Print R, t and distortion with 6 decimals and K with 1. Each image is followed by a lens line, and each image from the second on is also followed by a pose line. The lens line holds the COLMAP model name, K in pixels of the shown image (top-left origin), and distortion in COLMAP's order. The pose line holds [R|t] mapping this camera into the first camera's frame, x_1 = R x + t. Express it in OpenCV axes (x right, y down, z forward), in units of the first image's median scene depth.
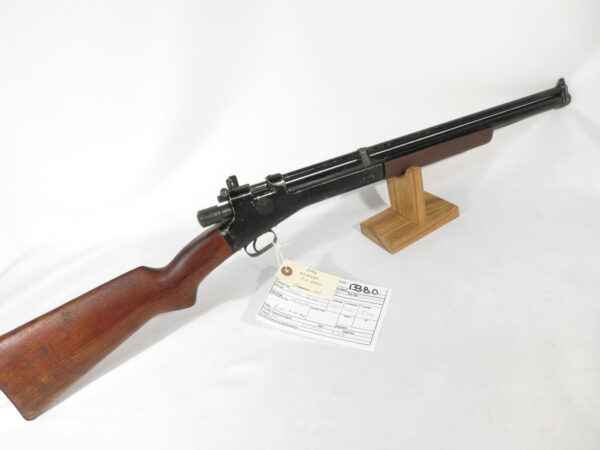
lens RADIAL K [[431.9, 0, 299.5], [0, 431.9, 224.6], [0, 0, 1]] dist [0.002038, -0.012875]
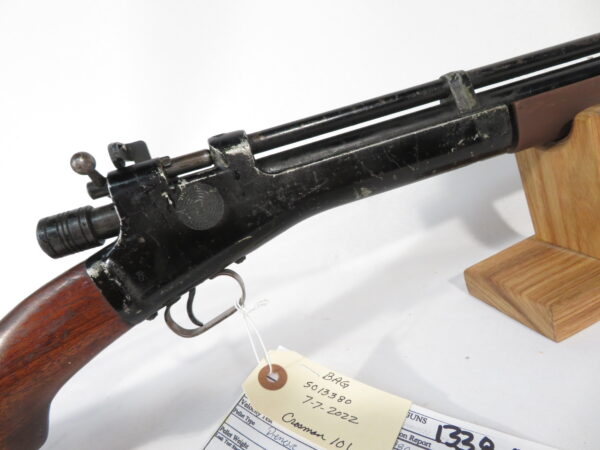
lens RADIAL K [[431.9, 0, 302.9], [0, 431.9, 222.0], [0, 0, 1]] dist [0.002038, -0.012875]
pose [[0.970723, -0.036098, -0.237473, 0.099020], [-0.014017, 0.978445, -0.206033, 0.049396], [0.239791, 0.203330, 0.949293, 0.600485]]
